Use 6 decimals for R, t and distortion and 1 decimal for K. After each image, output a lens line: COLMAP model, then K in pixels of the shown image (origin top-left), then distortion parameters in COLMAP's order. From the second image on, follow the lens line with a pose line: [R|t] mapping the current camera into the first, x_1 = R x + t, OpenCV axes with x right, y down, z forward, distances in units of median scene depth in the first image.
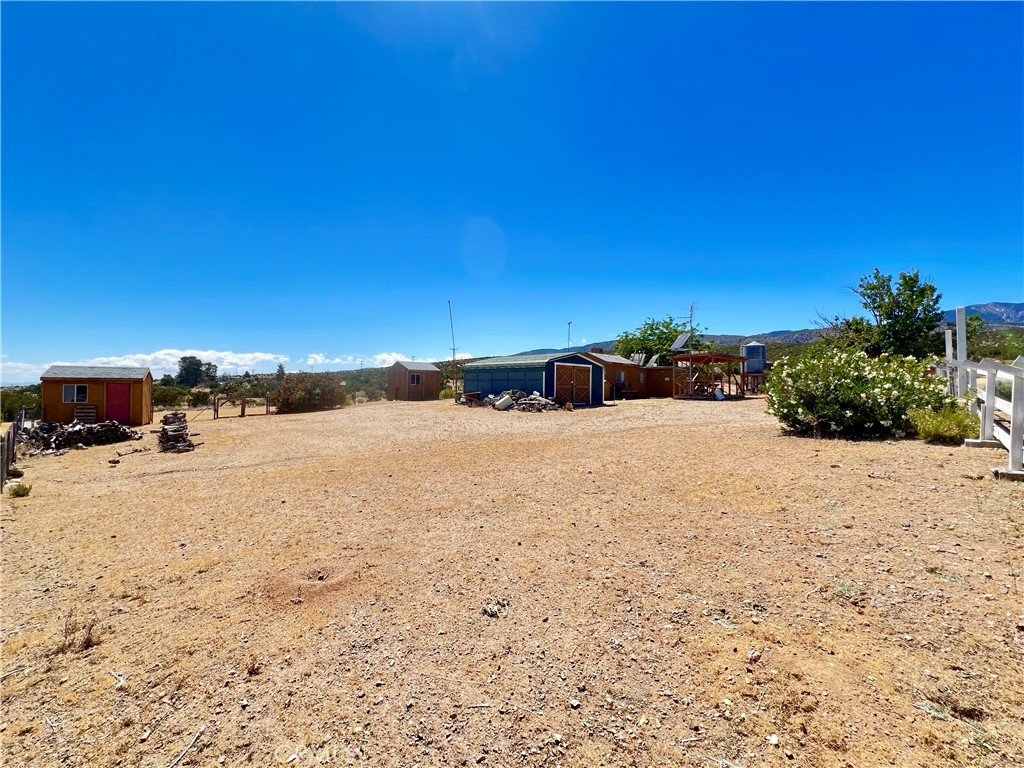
lens RADIAL K [[418.9, 0, 510.7], [0, 418.9, 385.0], [0, 0, 1]] dist [0.000866, -0.000186]
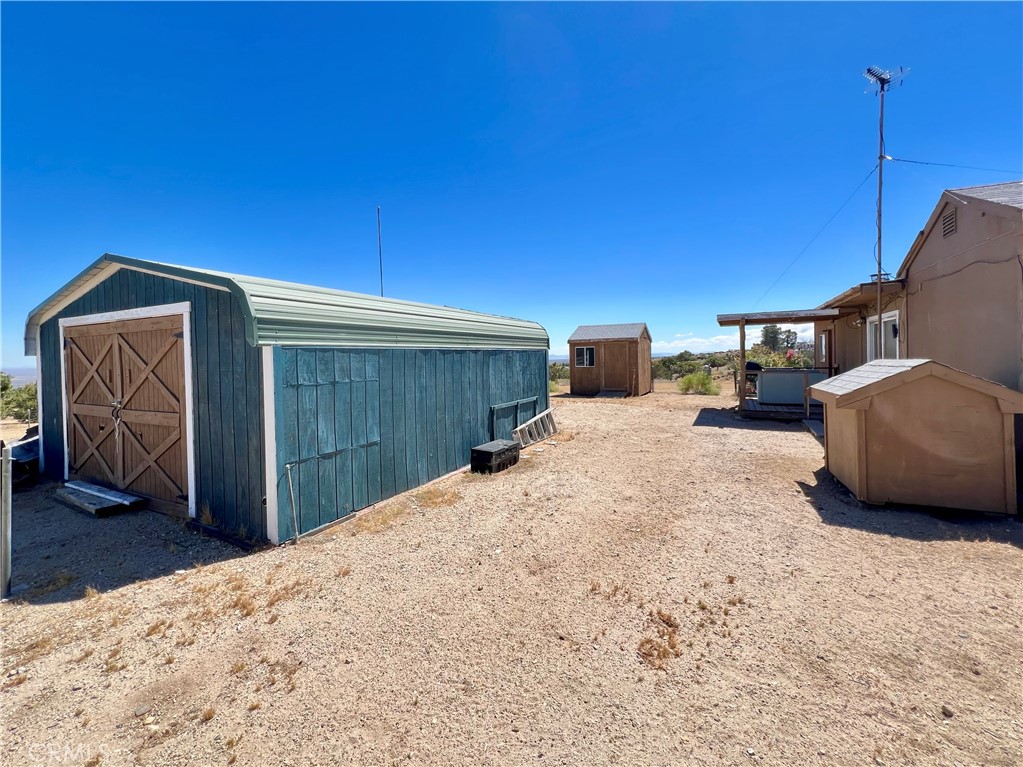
lens RADIAL K [[418.5, 0, 480.5], [0, 418.5, 356.4], [0, 0, 1]] dist [0.000866, -0.000186]
pose [[0.289018, -0.015819, -0.957193, 0.225139], [0.024730, 0.999653, -0.009053, -0.011477], [0.957004, -0.021055, 0.289309, 0.606781]]
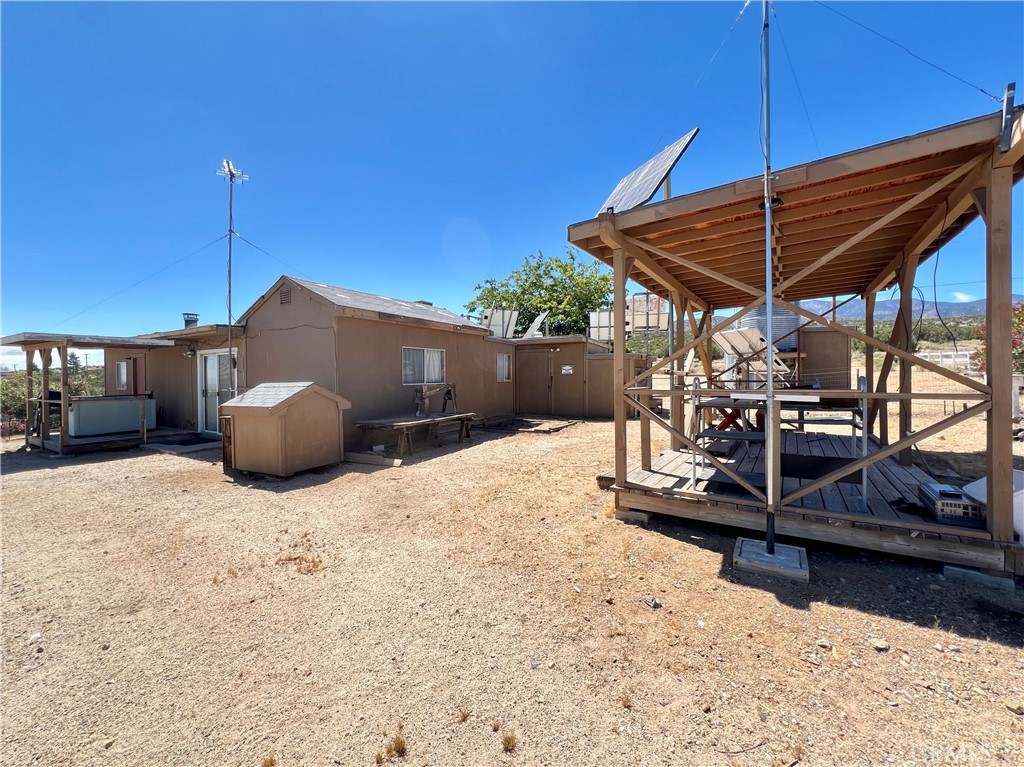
lens RADIAL K [[418.9, 0, 509.2], [0, 418.9, 379.4], [0, 0, 1]] dist [0.000866, -0.000186]
pose [[0.974602, -0.022310, 0.222828, 0.223499], [0.018995, 0.999675, 0.017011, -0.011475], [-0.223135, -0.012347, 0.974709, 0.603276]]
